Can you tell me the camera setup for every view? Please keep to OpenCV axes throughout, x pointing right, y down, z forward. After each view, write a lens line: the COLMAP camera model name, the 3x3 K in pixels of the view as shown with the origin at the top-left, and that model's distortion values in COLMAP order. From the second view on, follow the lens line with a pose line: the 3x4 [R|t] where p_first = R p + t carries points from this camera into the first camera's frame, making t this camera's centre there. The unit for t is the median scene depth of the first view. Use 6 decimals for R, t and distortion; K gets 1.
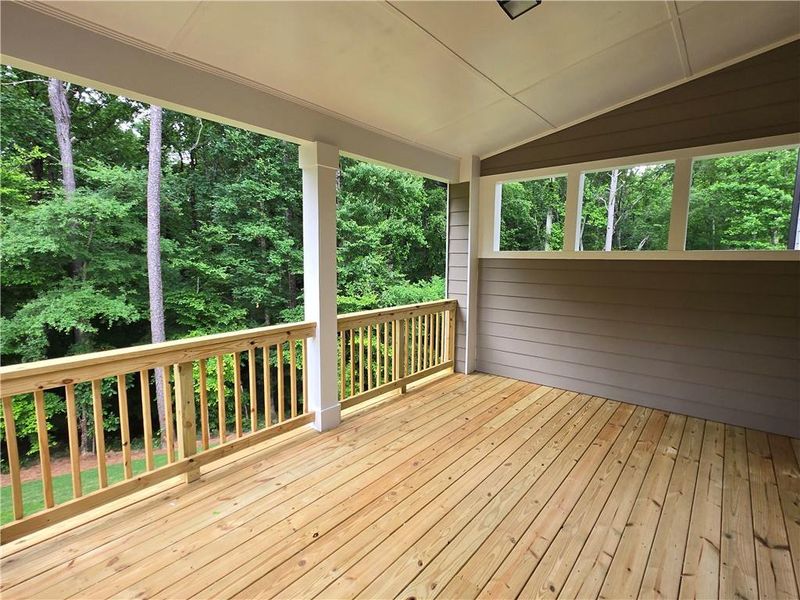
lens RADIAL K [[400.4, 0, 395.4], [0, 400.4, 299.6], [0, 0, 1]] dist [-0.003880, -0.000114]
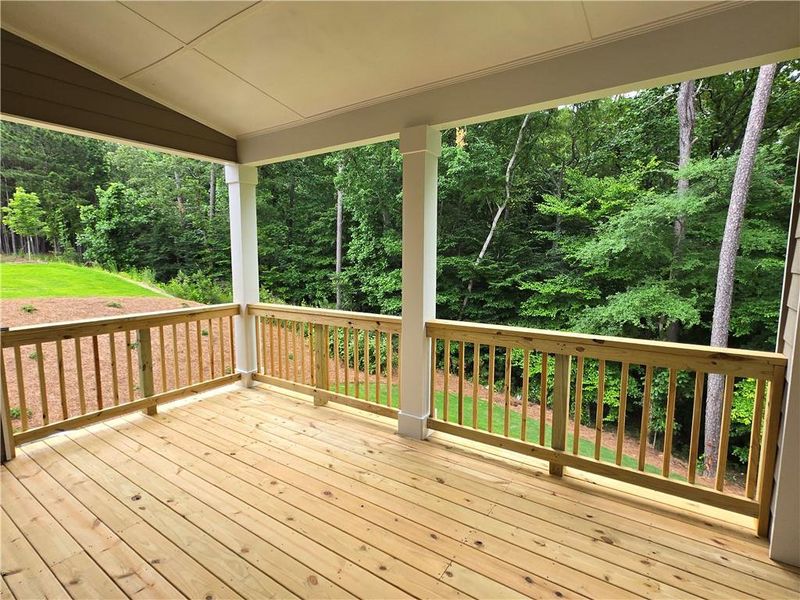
lens RADIAL K [[400.4, 0, 397.1], [0, 400.4, 300.6], [0, 0, 1]] dist [-0.003880, -0.000114]
pose [[0.090485, 0.105438, -0.990301, 0.579277], [-0.106313, 0.989720, 0.095662, -0.061209], [0.990207, 0.096626, 0.100764, 0.687050]]
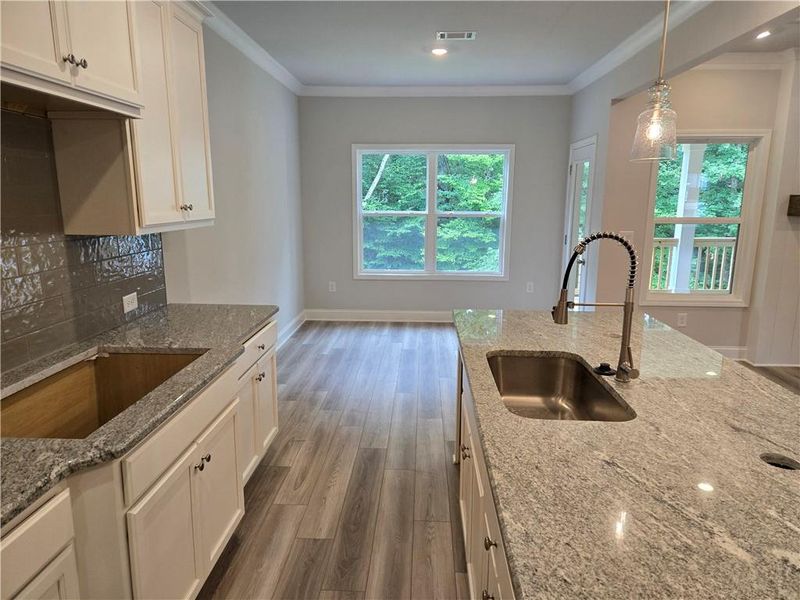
lens RADIAL K [[533.1, 0, 400.2], [0, 533.1, 300.7], [0, 0, 1]] dist [0.048672, -0.001758]
pose [[0.605887, 0.145817, -0.782073, 0.717409], [-0.087999, 0.989310, 0.116282, 0.125639], [0.790669, -0.001632, 0.612242, -1.056014]]
